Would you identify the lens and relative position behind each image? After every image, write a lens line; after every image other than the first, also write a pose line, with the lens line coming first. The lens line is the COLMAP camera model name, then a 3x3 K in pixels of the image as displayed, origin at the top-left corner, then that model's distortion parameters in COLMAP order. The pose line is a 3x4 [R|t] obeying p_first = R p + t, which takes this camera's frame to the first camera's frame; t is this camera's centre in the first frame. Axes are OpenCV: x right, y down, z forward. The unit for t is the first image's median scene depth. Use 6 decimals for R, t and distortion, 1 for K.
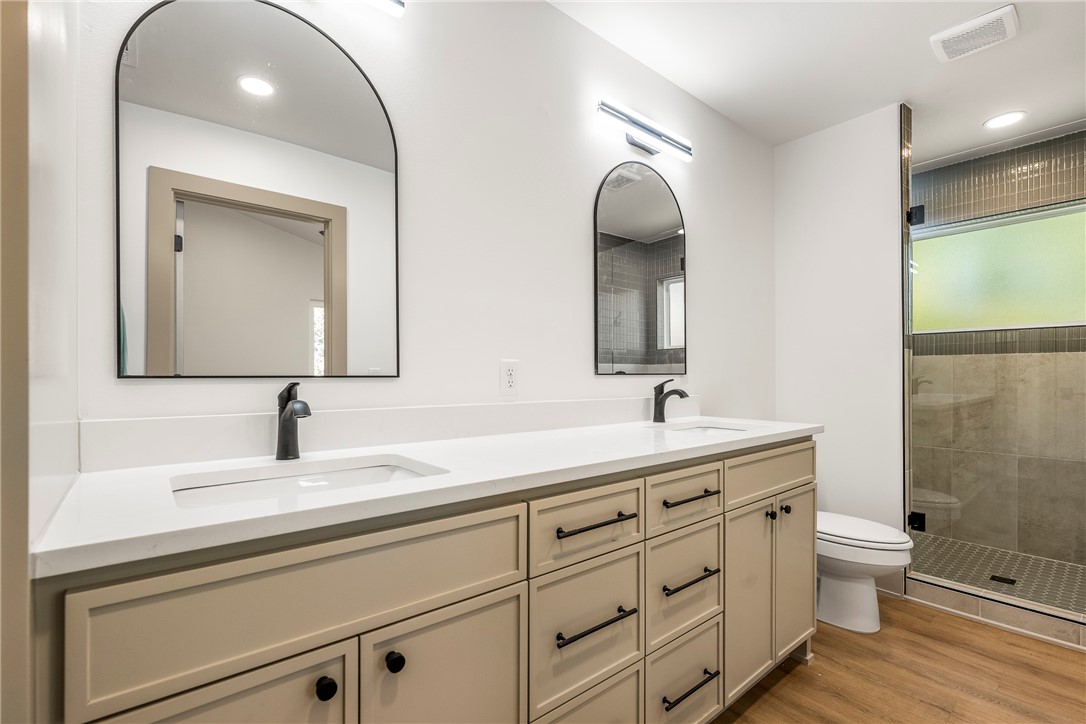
lens RADIAL K [[492.2, 0, 539.8], [0, 492.2, 377.7], [0, 0, 1]] dist [-0.002312, 0.001171]
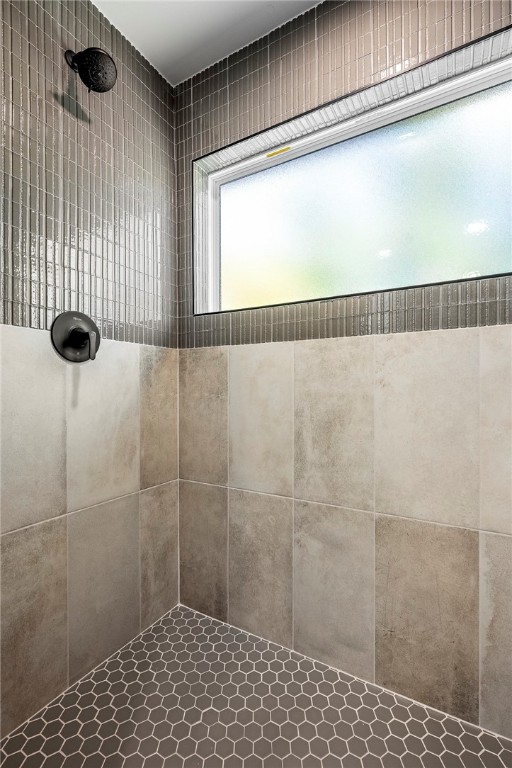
lens RADIAL K [[348.0, 0, 261.9], [0, 348.0, 392.7], [0, 0, 1]] dist [-0.002312, 0.001171]
pose [[0.934264, -0.001133, 0.356579, 0.332259], [0.001888, 0.999997, -0.001768, 0.008747], [-0.356576, 0.002325, 0.934263, 0.315113]]
